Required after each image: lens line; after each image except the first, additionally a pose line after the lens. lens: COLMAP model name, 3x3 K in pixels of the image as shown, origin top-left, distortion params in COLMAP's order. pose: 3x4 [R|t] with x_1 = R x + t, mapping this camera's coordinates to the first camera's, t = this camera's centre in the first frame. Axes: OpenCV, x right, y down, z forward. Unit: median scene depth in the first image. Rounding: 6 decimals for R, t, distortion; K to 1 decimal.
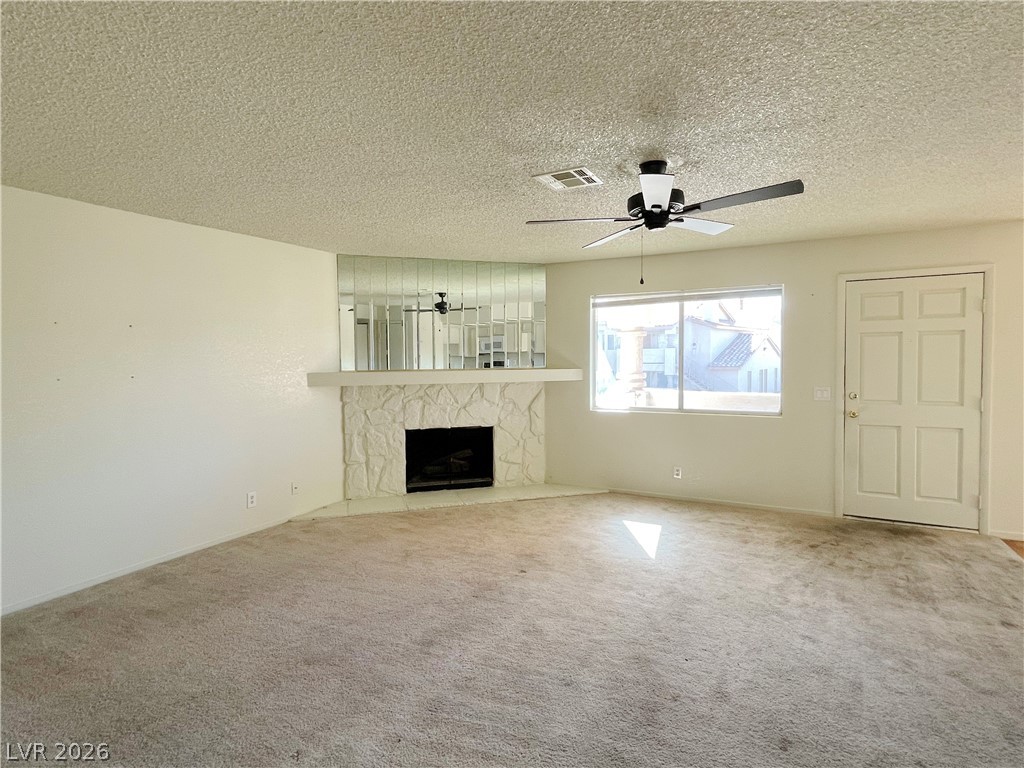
lens RADIAL K [[553.3, 0, 522.3], [0, 553.3, 380.1], [0, 0, 1]] dist [0.005239, 0.000760]
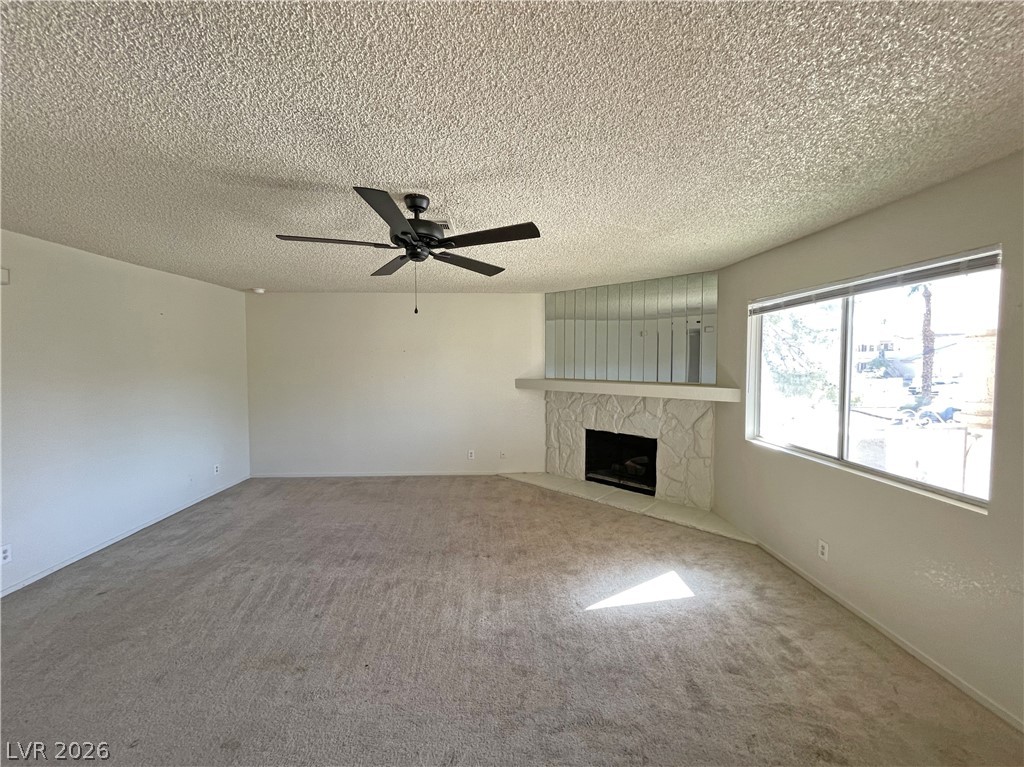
lens RADIAL K [[426.7, 0, 510.9], [0, 426.7, 380.7], [0, 0, 1]] dist [-0.002649, -0.000093]
pose [[0.477948, 0.050964, -0.876908, 0.554058], [-0.044731, 0.998432, 0.033646, -0.042669], [0.877248, 0.023144, 0.479479, 0.413292]]
